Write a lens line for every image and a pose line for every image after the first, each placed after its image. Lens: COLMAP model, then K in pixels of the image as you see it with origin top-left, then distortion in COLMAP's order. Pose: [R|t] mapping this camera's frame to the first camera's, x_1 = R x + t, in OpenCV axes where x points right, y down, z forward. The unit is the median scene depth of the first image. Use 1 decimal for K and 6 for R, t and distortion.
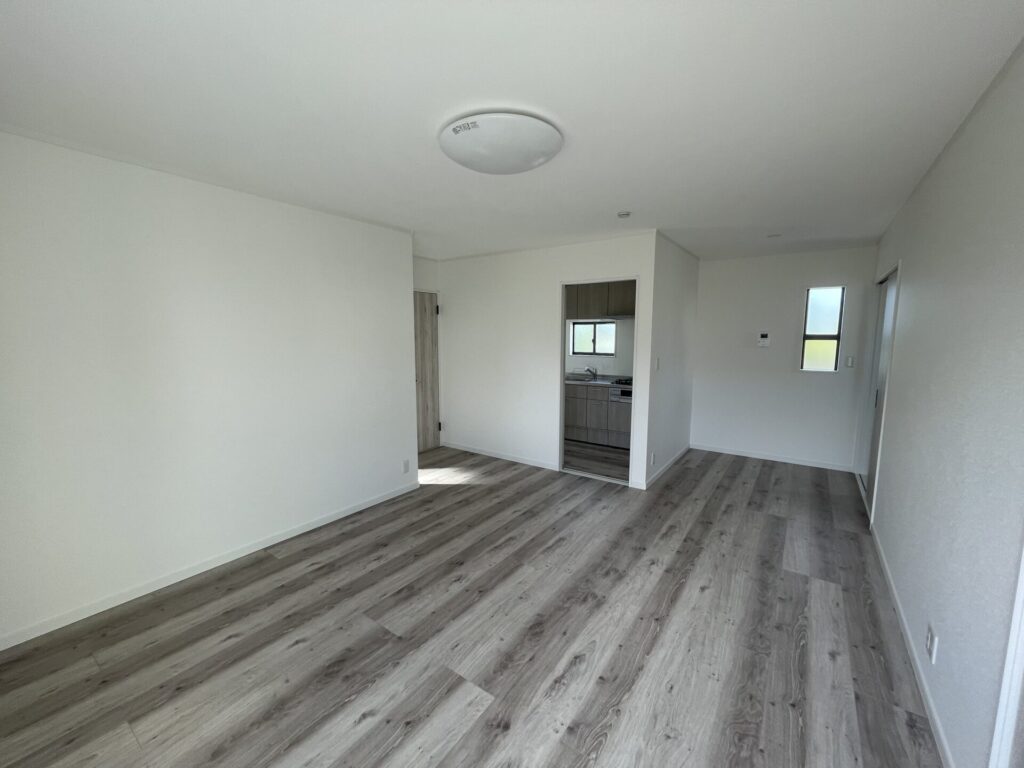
lens RADIAL K [[418.2, 0, 521.4], [0, 418.2, 385.7], [0, 0, 1]] dist [0.001143, -0.000615]
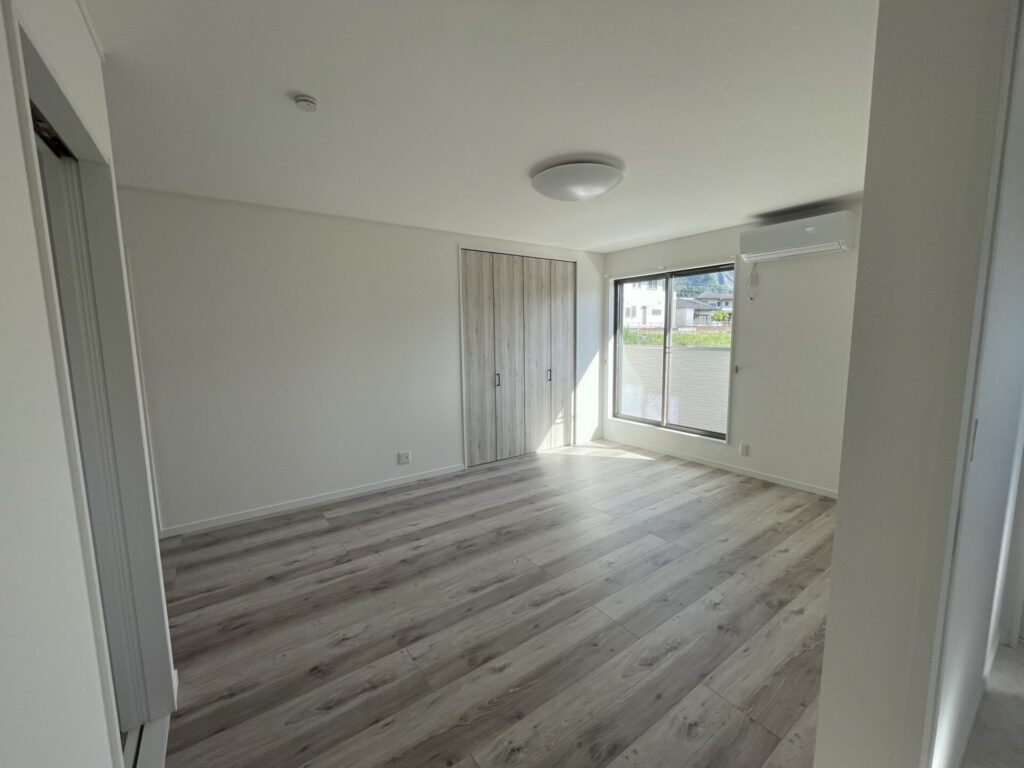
lens RADIAL K [[418.2, 0, 510.9], [0, 418.2, 379.4], [0, 0, 1]] dist [0.001143, -0.000615]
pose [[-0.936718, -0.028075, 0.348957, -0.256053], [0.055190, 0.972473, 0.226387, -0.204612], [-0.345707, 0.231320, -0.909383, 1.823071]]
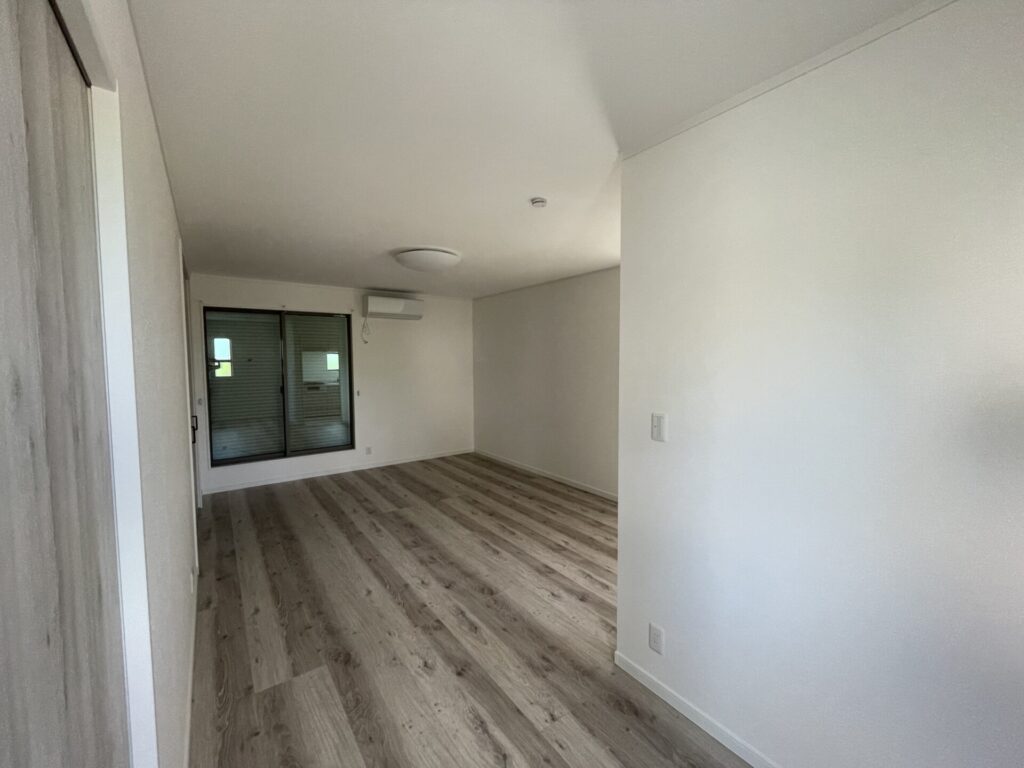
lens RADIAL K [[418.2, 0, 508.1], [0, 418.2, 387.2], [0, 0, 1]] dist [0.001143, -0.000615]
pose [[-0.341180, 0.065840, -0.937689, 1.214380], [-0.112539, 0.987508, 0.110286, -0.192937], [0.933237, 0.143154, -0.329508, 1.513942]]
